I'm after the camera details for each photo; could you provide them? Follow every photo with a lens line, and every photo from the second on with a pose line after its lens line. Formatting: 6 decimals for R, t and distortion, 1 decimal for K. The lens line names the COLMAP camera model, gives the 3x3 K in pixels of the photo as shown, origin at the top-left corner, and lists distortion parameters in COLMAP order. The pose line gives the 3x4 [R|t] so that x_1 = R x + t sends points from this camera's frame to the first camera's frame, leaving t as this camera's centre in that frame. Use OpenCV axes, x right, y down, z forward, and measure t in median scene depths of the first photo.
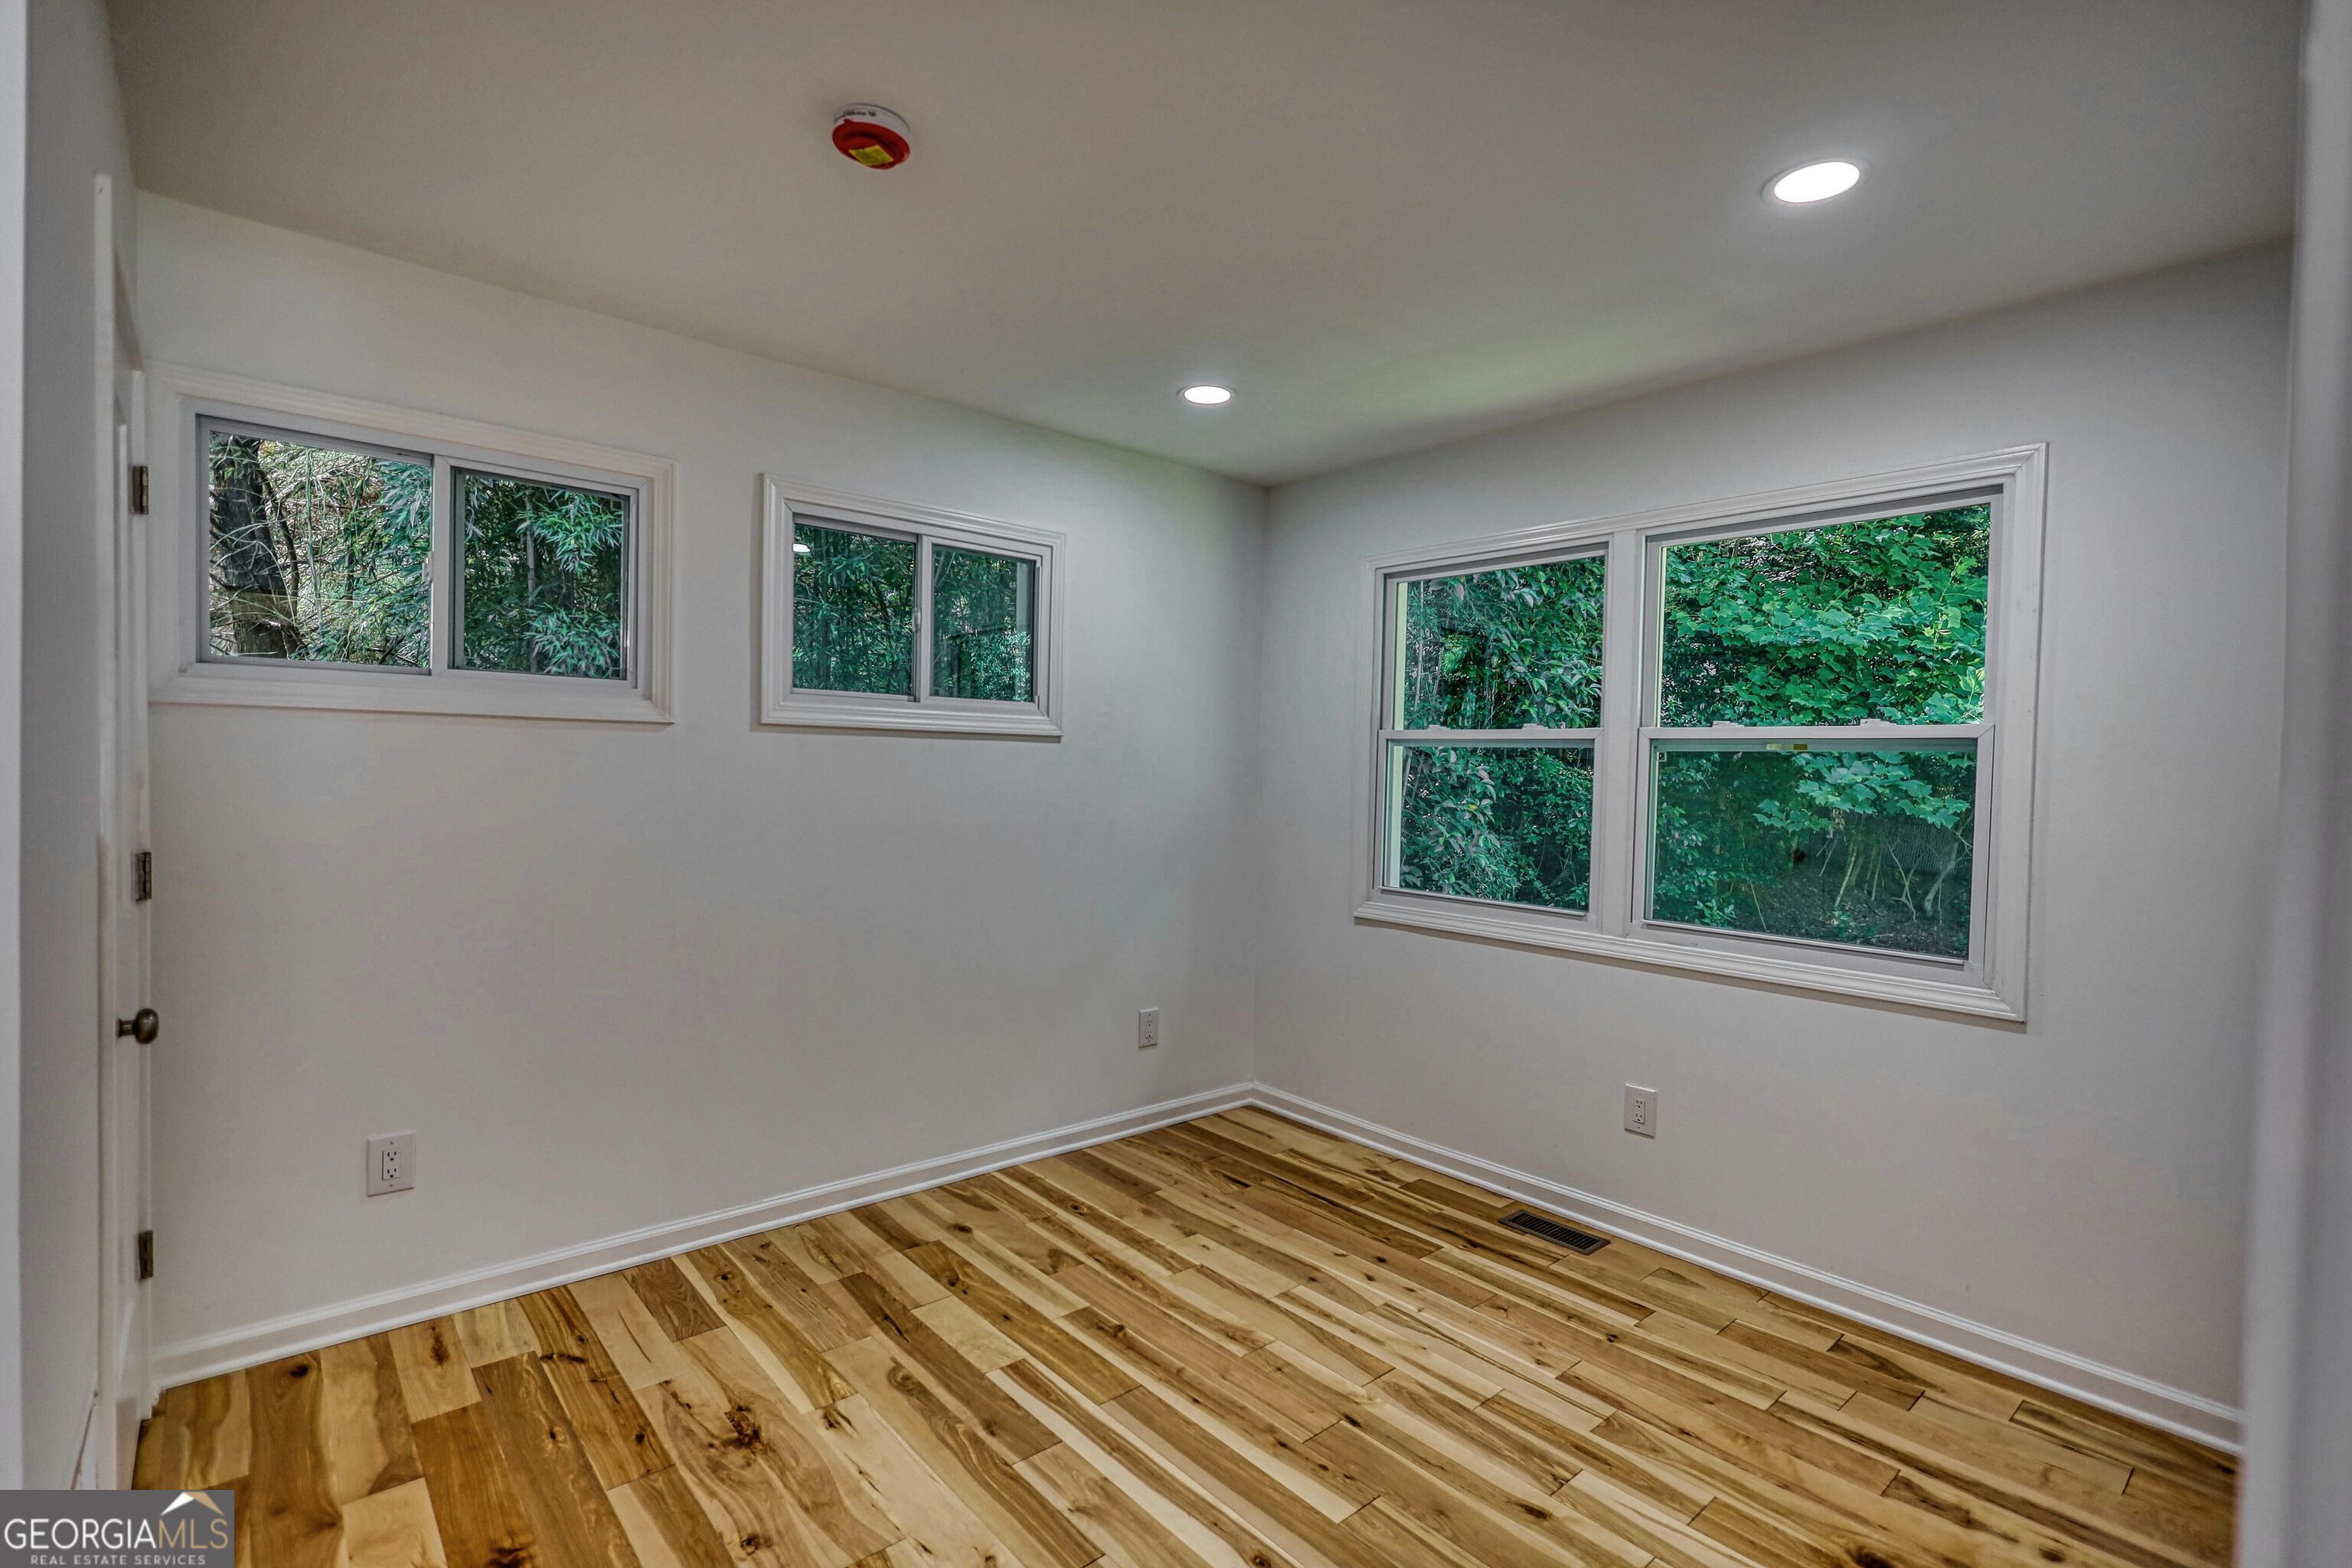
lens RADIAL K [[1080.4, 0, 1176.0], [0, 1080.4, 784.0], [0, 0, 1]] dist [-0.001290, -0.000025]
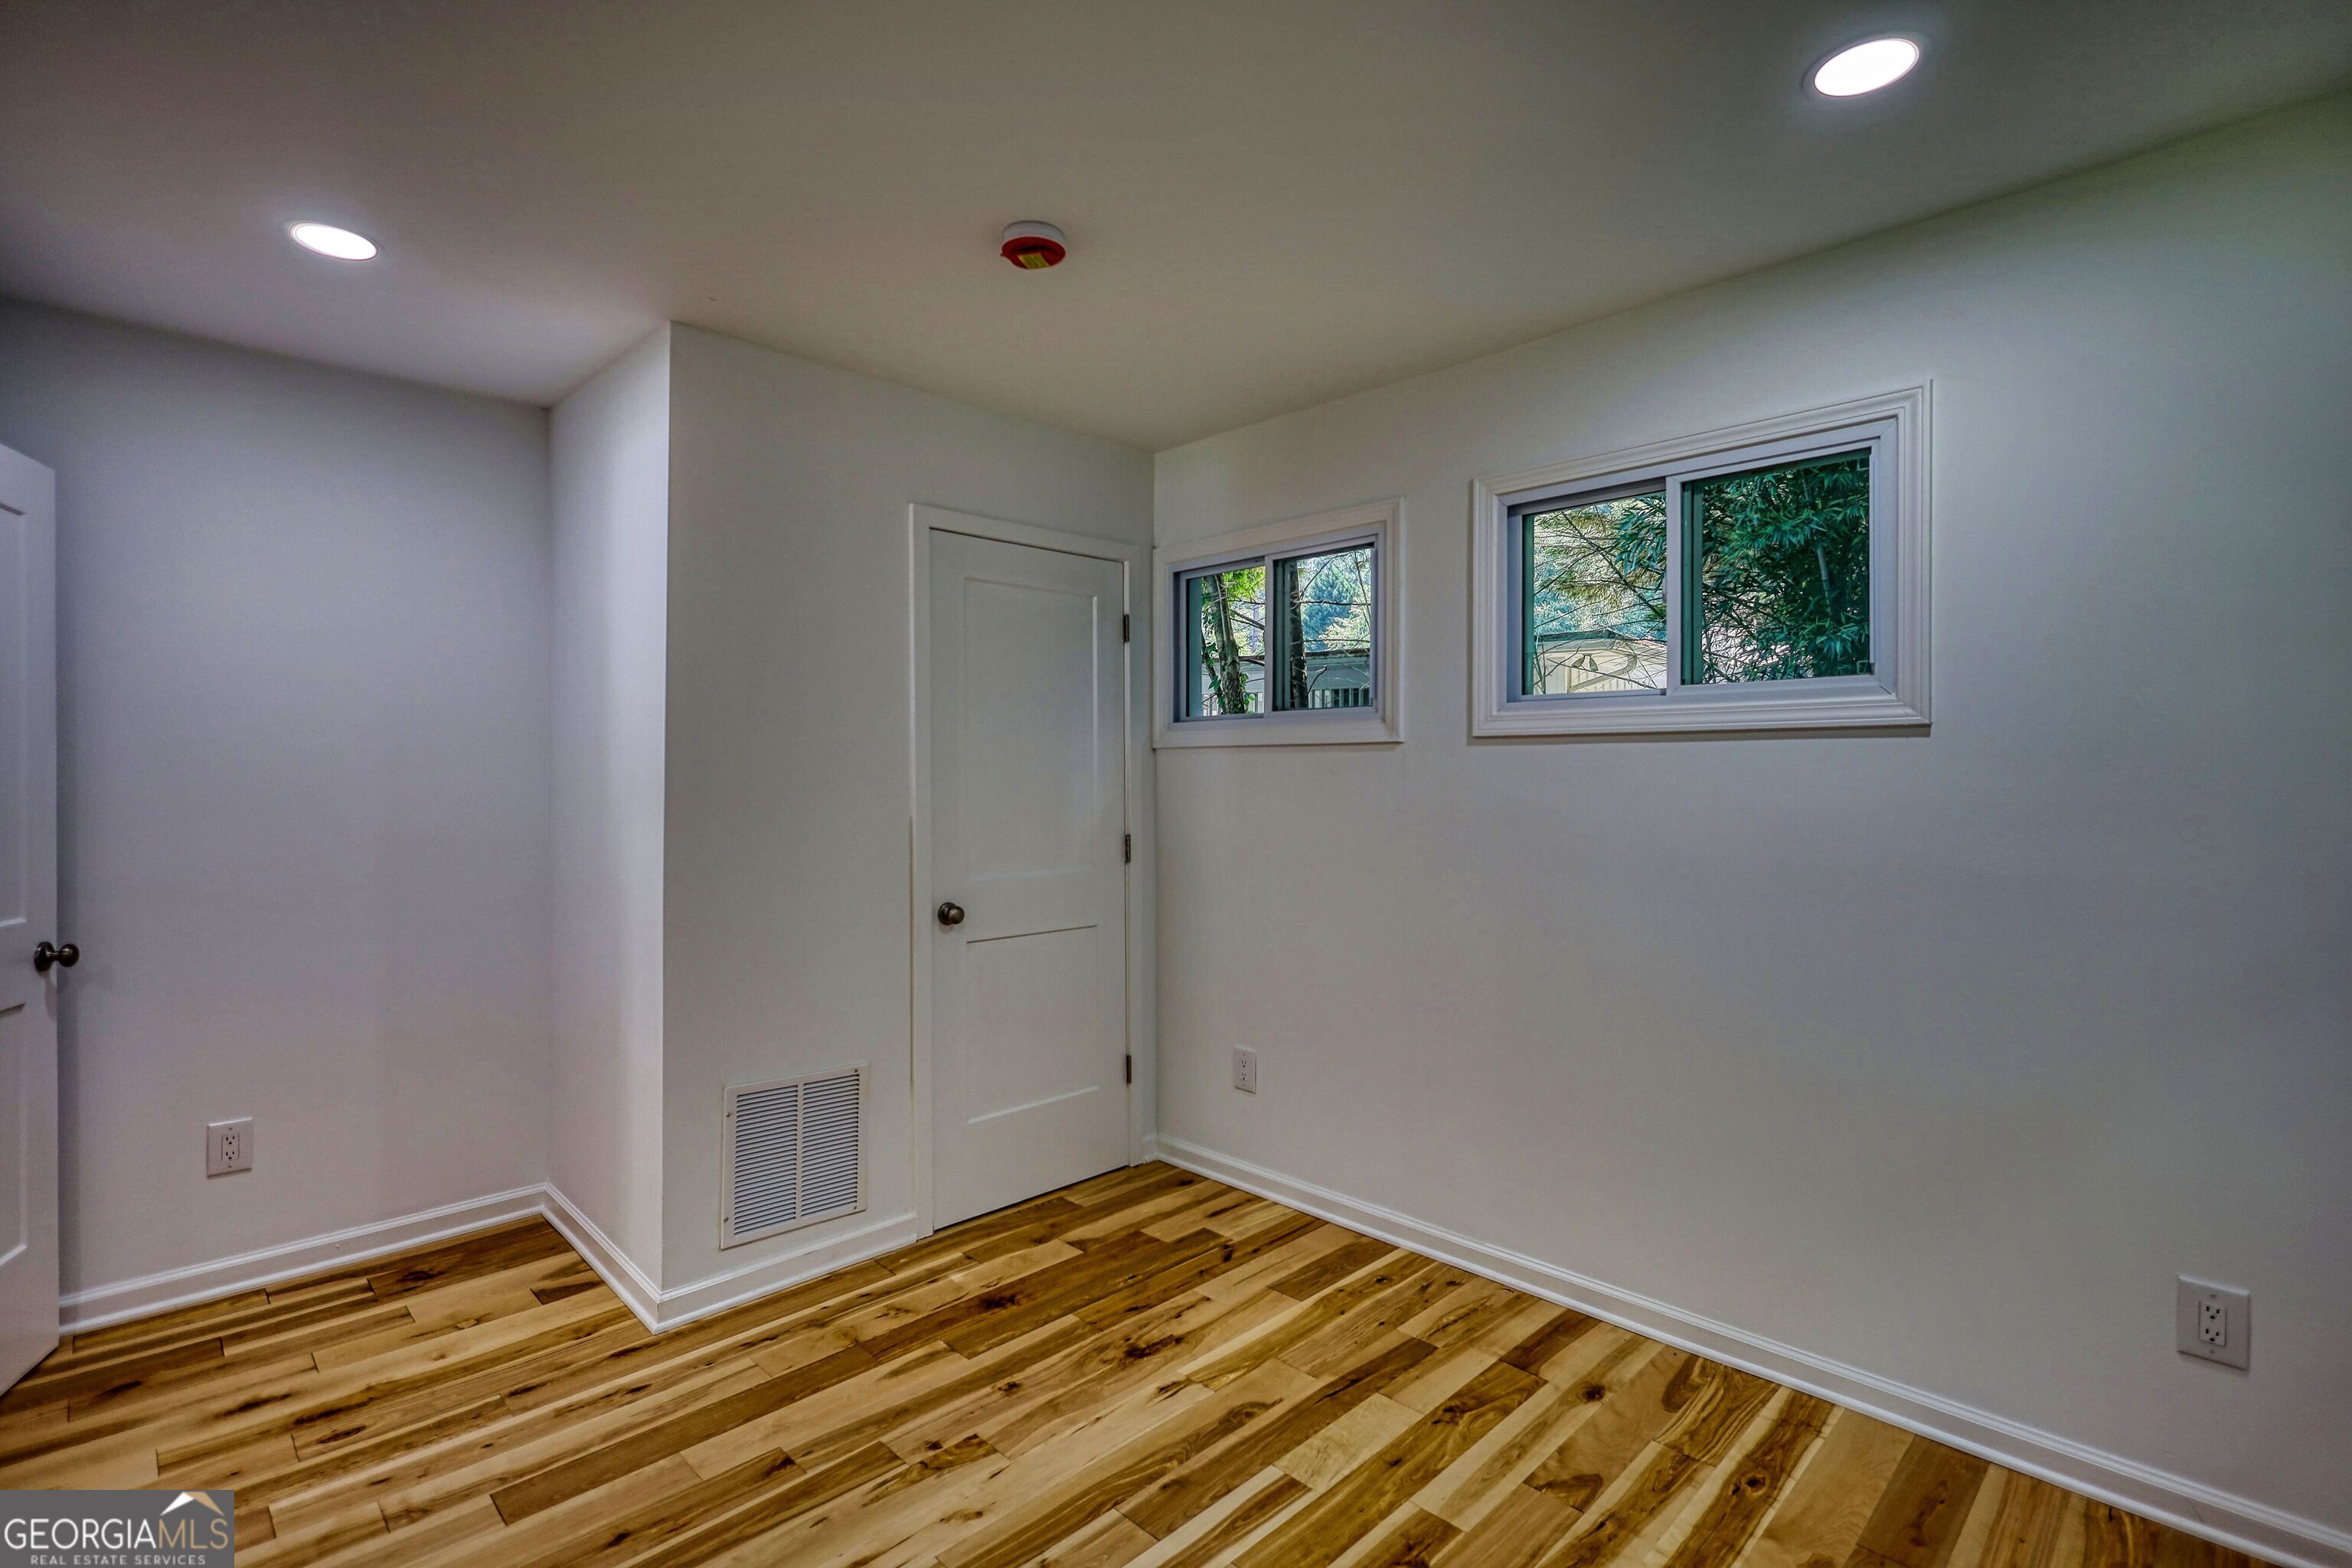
lens RADIAL K [[1092.1, 0, 1176.0], [0, 1092.1, 784.0], [0, 0, 1]] dist [0.000417, -0.000075]
pose [[0.066053, -0.015011, -0.997703, 0.663676], [-0.015341, 0.999753, -0.016057, 0.006143], [0.997698, 0.016367, 0.065807, 0.792821]]
